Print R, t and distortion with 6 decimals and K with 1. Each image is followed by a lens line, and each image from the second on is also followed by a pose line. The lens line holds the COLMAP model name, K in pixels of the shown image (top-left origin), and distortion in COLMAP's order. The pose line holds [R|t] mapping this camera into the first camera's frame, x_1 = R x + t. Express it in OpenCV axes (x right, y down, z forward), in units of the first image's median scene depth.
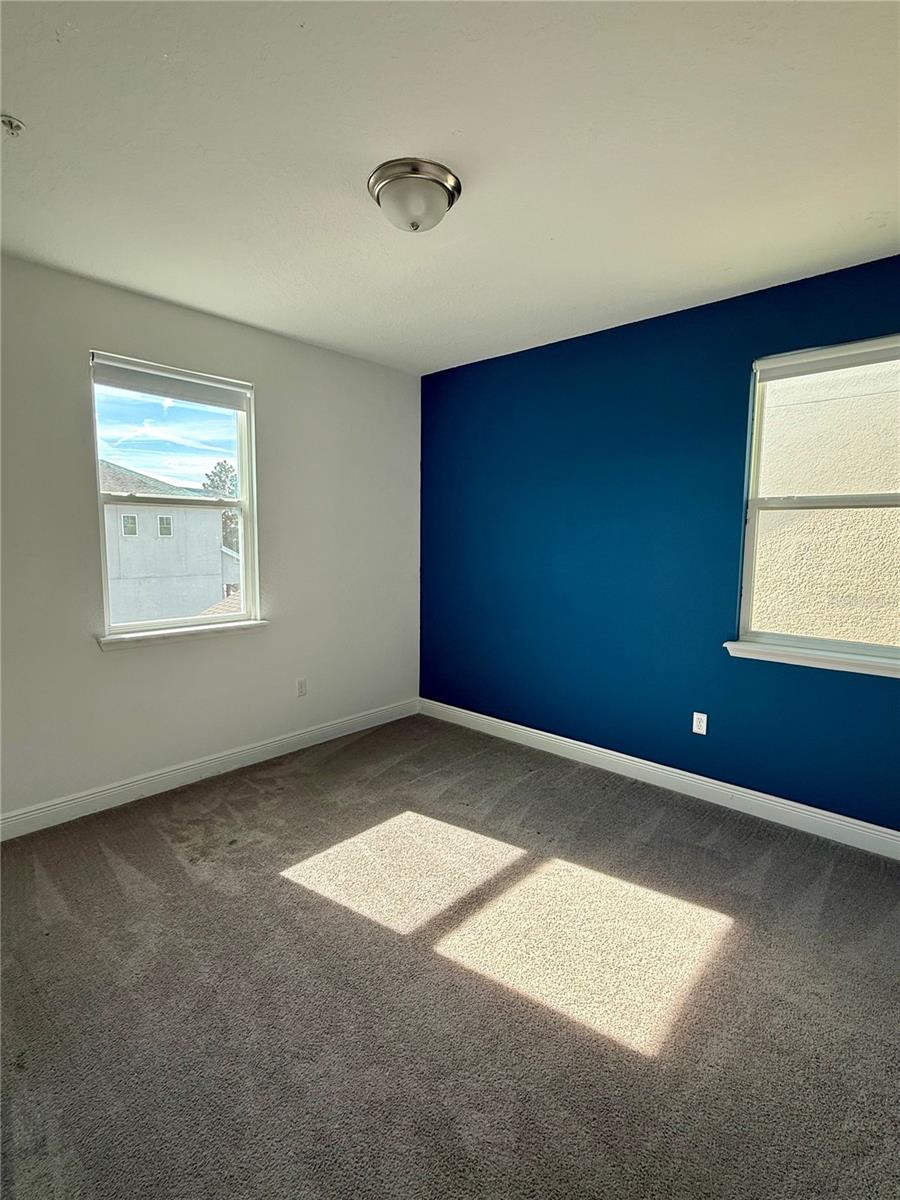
lens RADIAL K [[575.9, 0, 447.5], [0, 575.9, 596.3], [0, 0, 1]] dist [-0.002266, -0.000028]
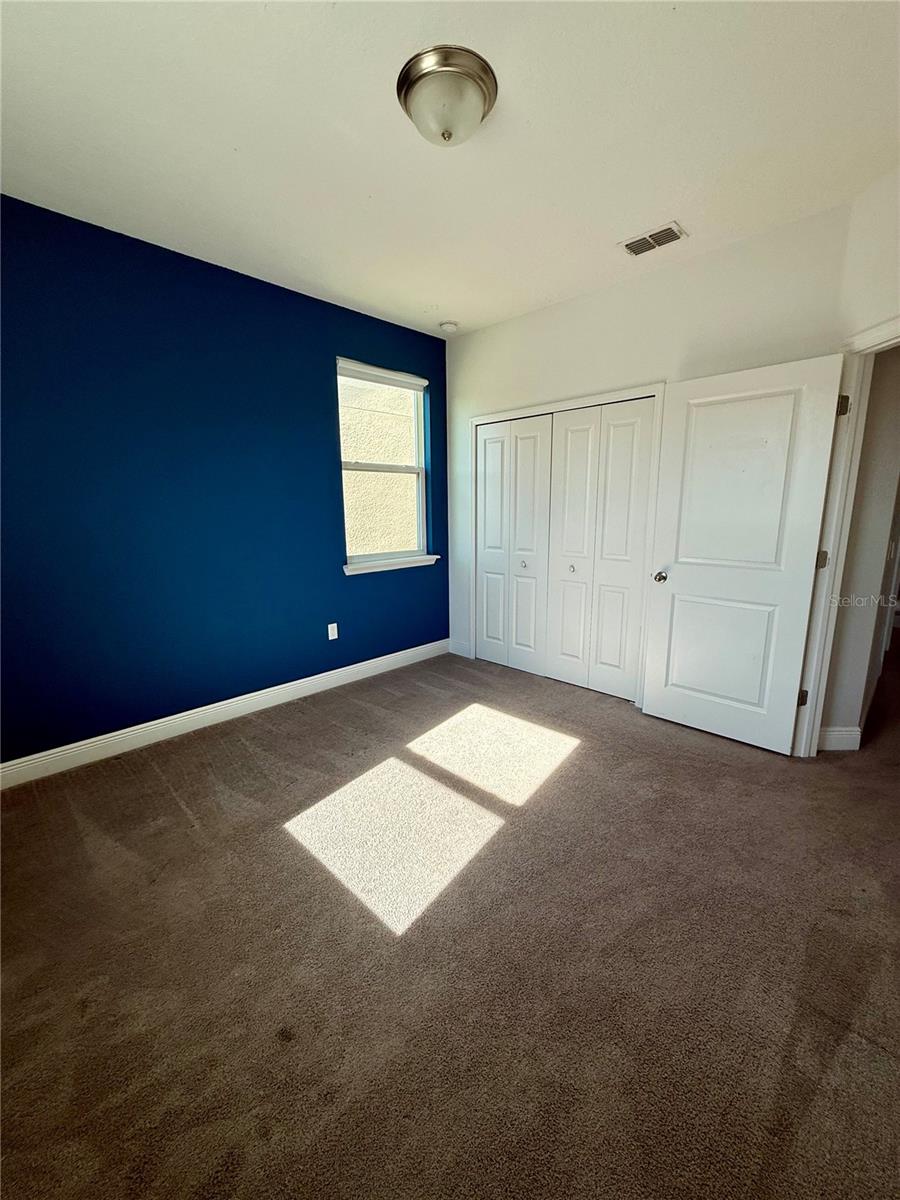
lens RADIAL K [[478.2, 0, 447.5], [0, 478.2, 599.9], [0, 0, 1]] dist [-0.001427, 0.000458]
pose [[0.037952, -0.205173, 0.977990, -0.681018], [0.113237, 0.973274, 0.199790, -0.045869], [-0.992843, 0.103162, 0.060171, 0.728119]]
